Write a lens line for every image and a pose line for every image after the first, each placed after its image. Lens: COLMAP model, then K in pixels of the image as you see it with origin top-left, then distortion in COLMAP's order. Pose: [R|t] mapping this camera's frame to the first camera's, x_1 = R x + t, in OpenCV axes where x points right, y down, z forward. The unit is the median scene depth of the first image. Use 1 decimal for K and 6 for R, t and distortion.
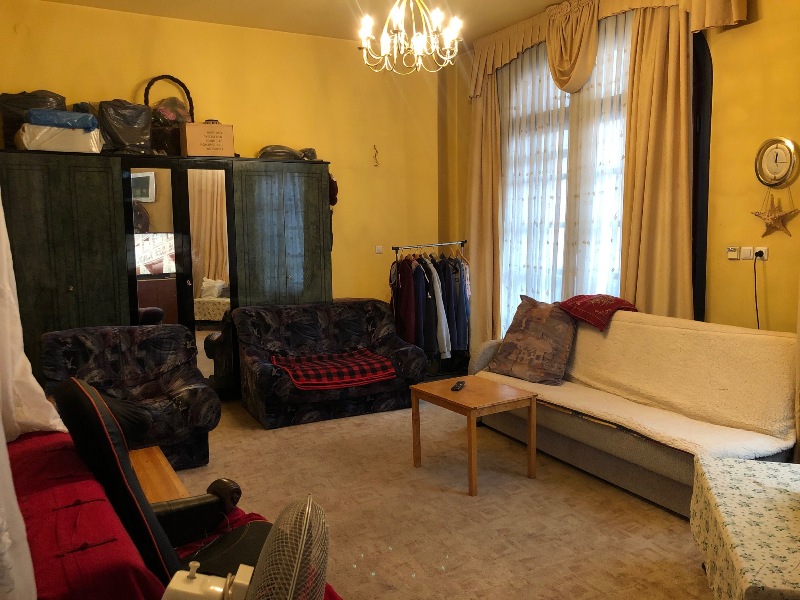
lens RADIAL K [[659.8, 0, 401.6], [0, 659.8, 300.2], [0, 0, 1]] dist [0.028587, 0.006297]
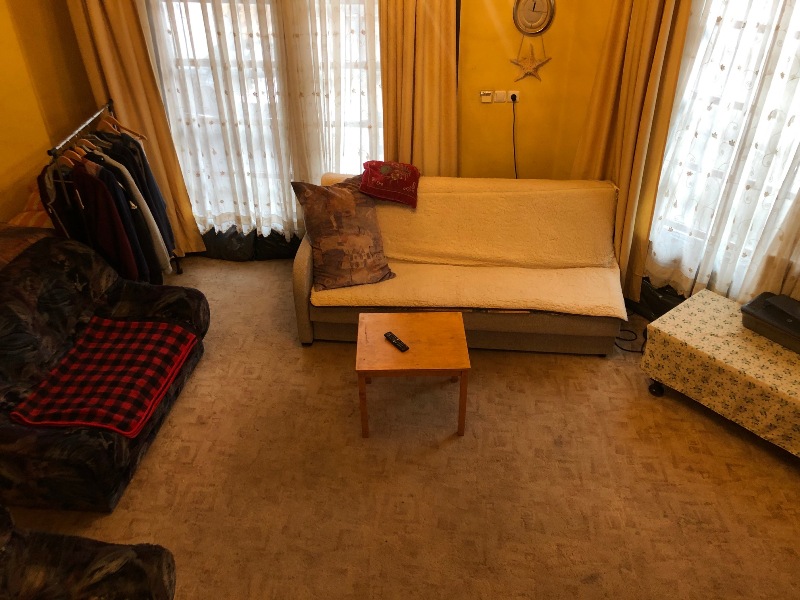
lens RADIAL K [[659.8, 0, 400.6], [0, 659.8, 301.6], [0, 0, 1]] dist [0.028587, 0.006297]
pose [[0.538538, -0.472212, 0.697848, -0.475846], [0.093958, 0.856696, 0.507191, -0.345990], [-0.837346, -0.207574, 0.505732, 0.520482]]
